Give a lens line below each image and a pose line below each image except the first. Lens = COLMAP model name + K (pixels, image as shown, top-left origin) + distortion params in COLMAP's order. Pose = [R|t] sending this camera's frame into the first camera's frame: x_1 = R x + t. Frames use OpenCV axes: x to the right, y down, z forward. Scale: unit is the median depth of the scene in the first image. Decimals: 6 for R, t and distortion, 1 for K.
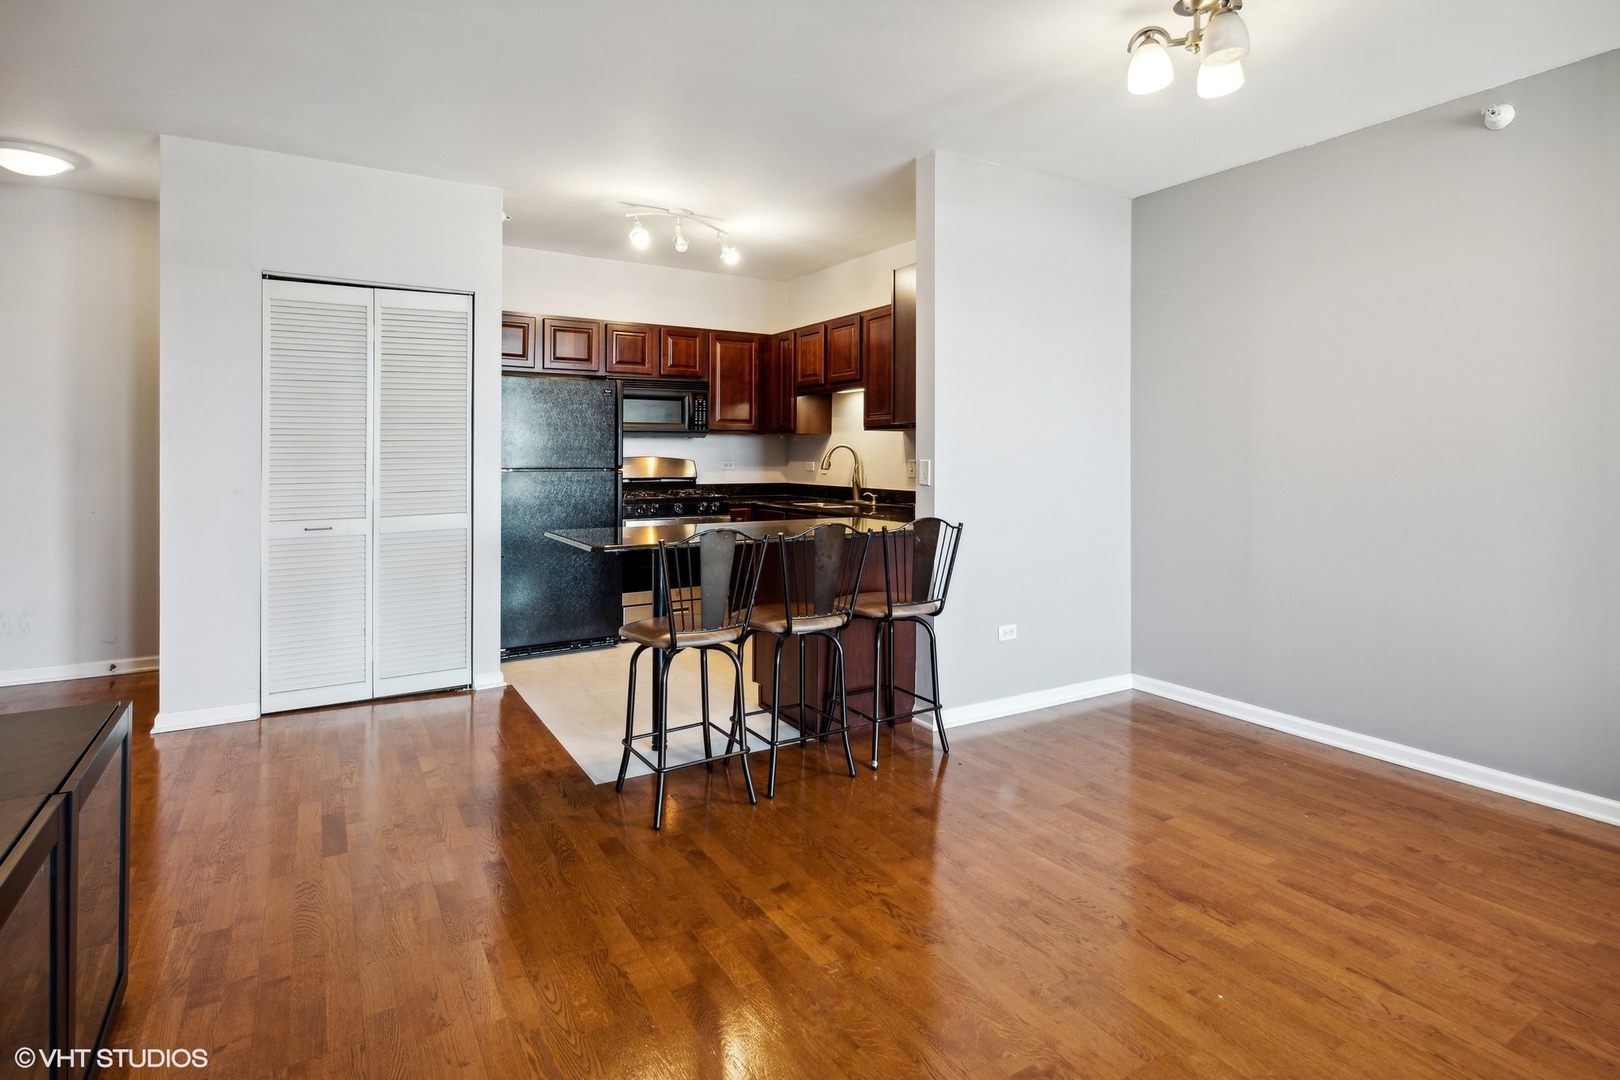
lens RADIAL K [[822.0, 0, 803.0], [0, 822.0, 455.1], [0, 0, 1]] dist [-0.001096, 0.000034]
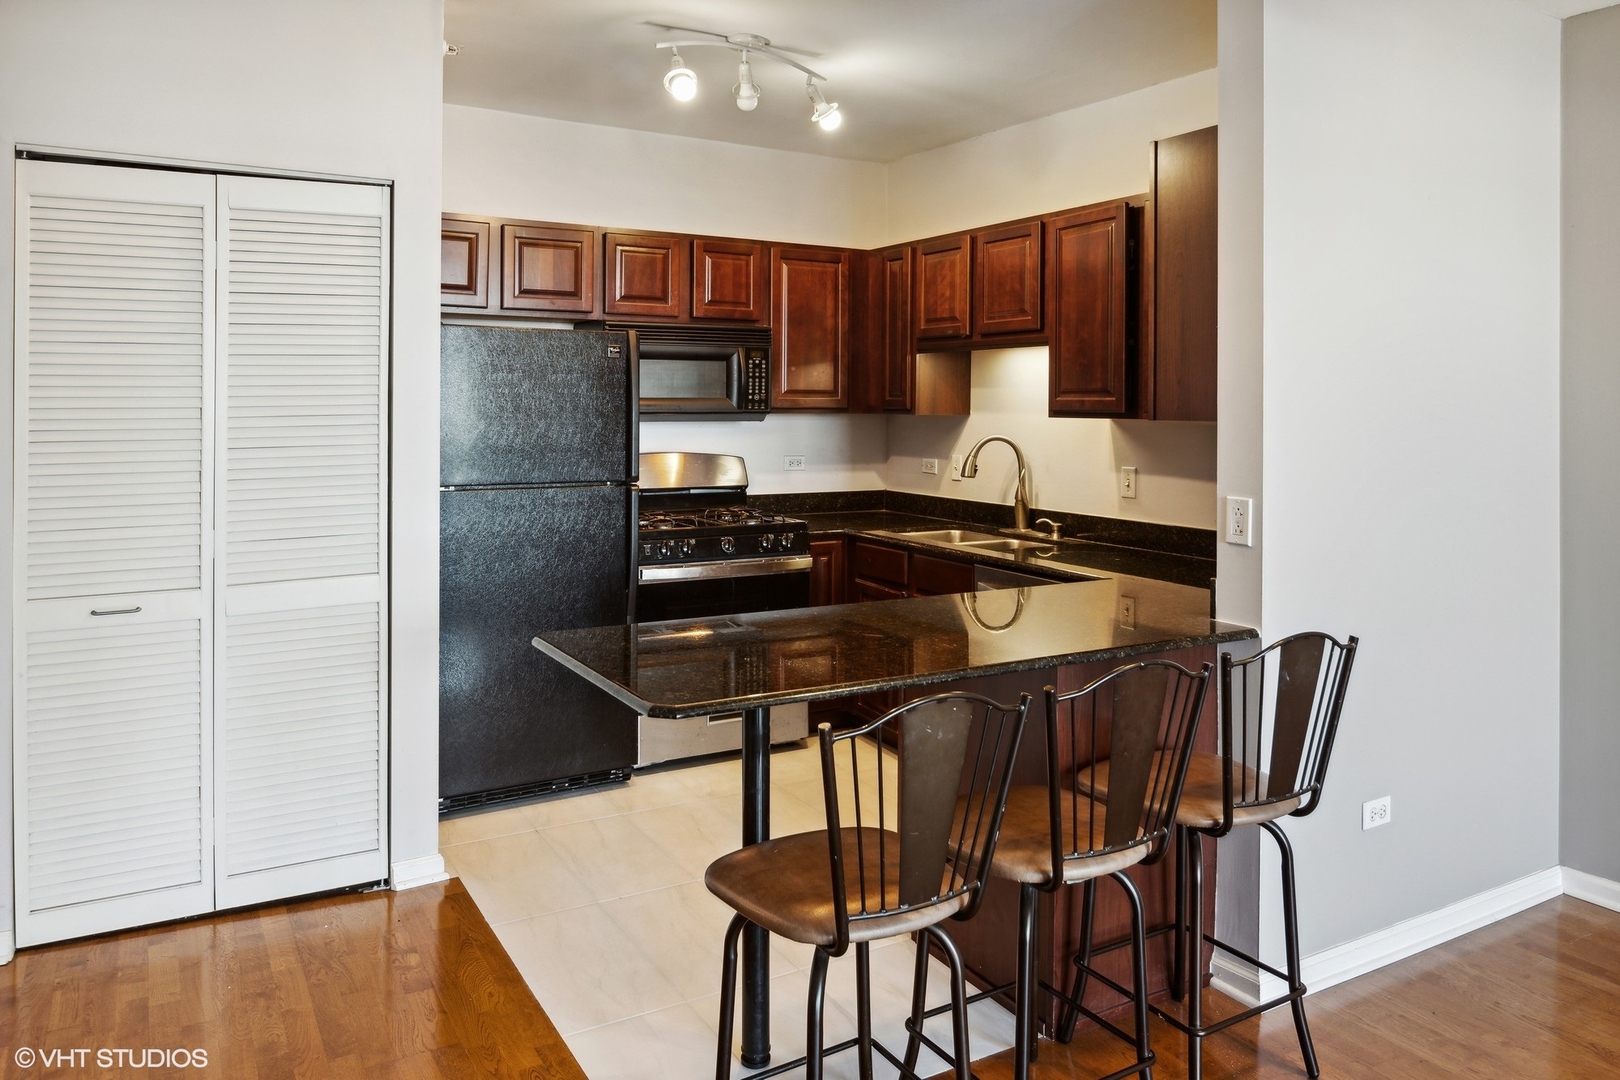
lens RADIAL K [[1160.0, 0, 811.5], [0, 1160.0, 413.2], [0, 0, 1]] dist [-0.016644, -0.003464]
pose [[0.999878, 0.004069, -0.015067, -0.078953], [-0.004010, 0.999984, 0.003922, -0.033988], [0.015083, -0.003861, 0.999879, 0.165410]]
